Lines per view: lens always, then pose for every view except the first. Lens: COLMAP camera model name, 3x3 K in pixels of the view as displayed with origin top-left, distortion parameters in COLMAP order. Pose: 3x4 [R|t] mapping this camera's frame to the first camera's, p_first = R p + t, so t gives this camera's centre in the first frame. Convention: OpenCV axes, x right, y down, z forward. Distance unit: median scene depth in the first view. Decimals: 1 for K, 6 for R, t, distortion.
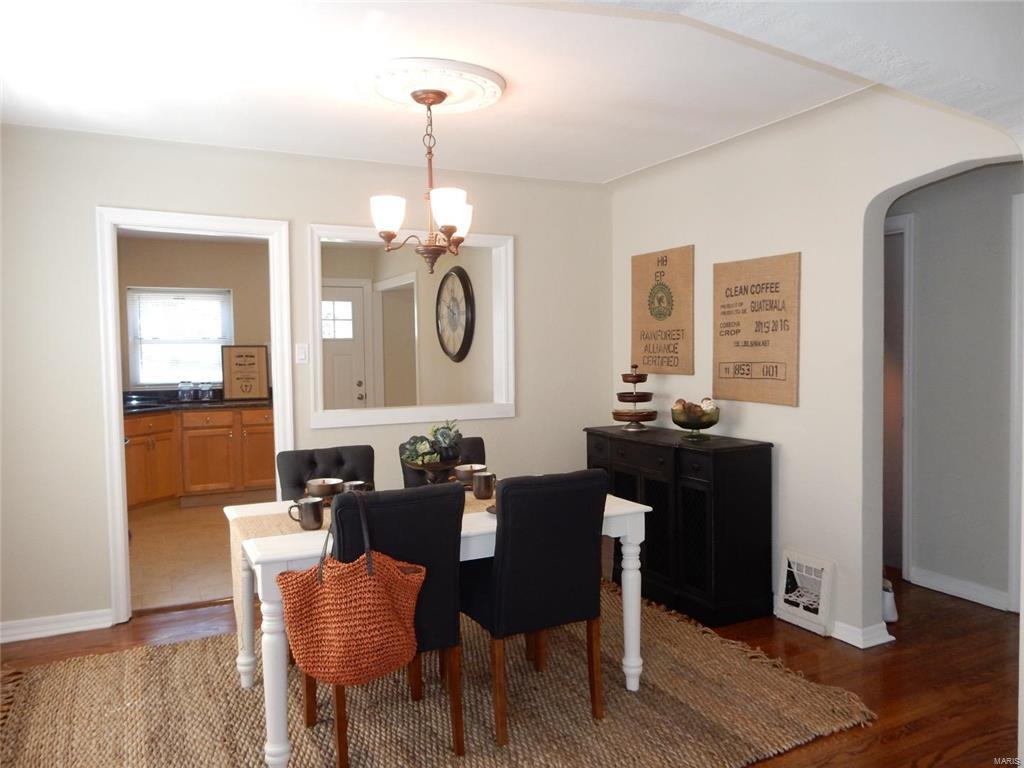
lens RADIAL K [[751.9, 0, 512.8], [0, 751.9, 382.6], [0, 0, 1]] dist [-0.012423, 0.006157]
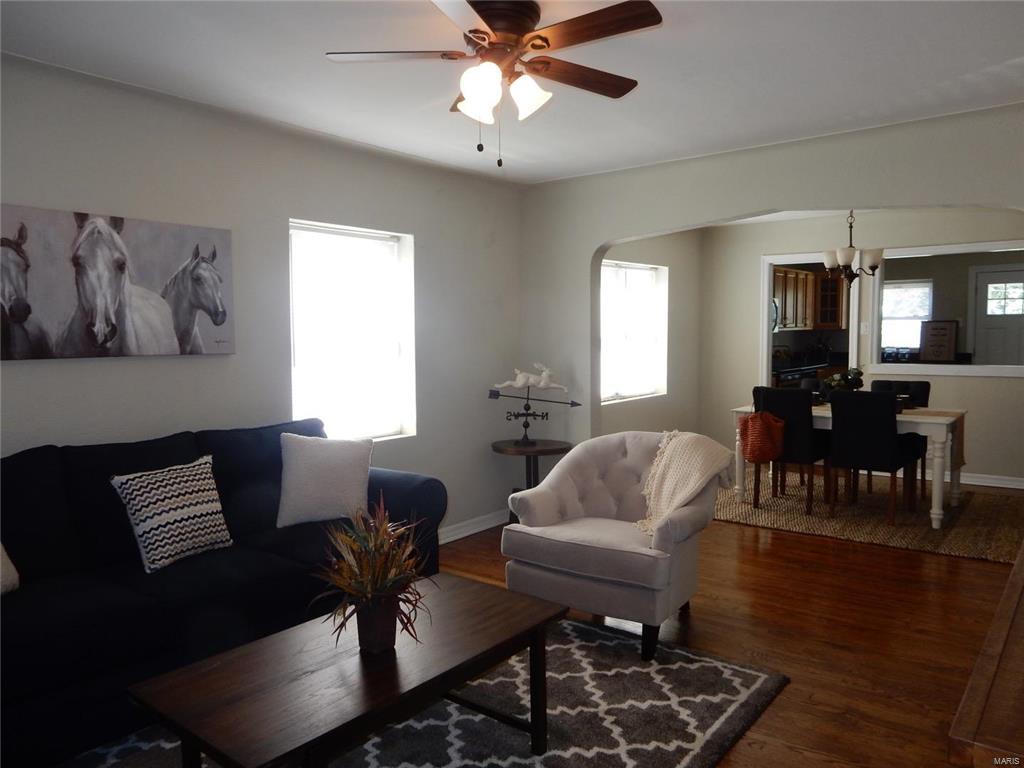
lens RADIAL K [[751.9, 0, 506.5], [0, 751.9, 388.4], [0, 0, 1]] dist [-0.012423, 0.006157]
pose [[0.422269, 0.076276, -0.903256, 1.022588], [-0.032641, 0.997087, 0.068940, 0.006401], [0.905883, 0.000372, 0.423529, -0.492333]]
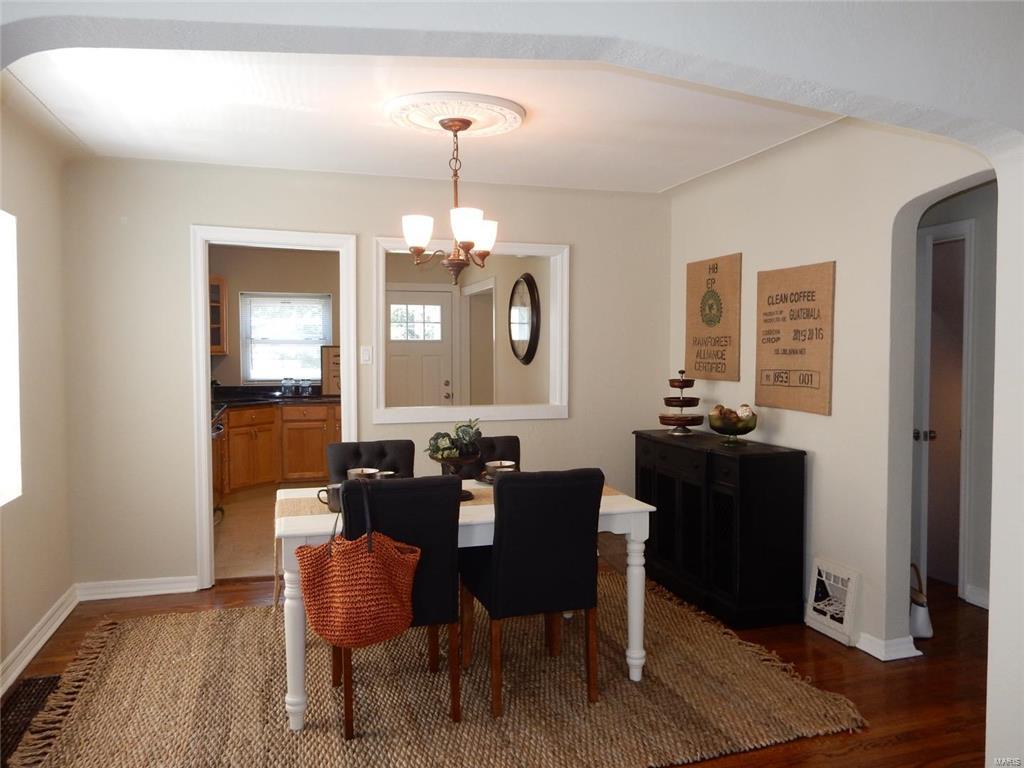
lens RADIAL K [[751.9, 0, 512.2], [0, 751.9, 382.2], [0, 0, 1]] dist [-0.012423, 0.006157]
pose [[0.986353, 0.019576, -0.163478, 0.123948], [-0.019850, 0.999803, -0.000041, -0.003707], [0.163445, 0.003286, 0.986547, -0.054670]]
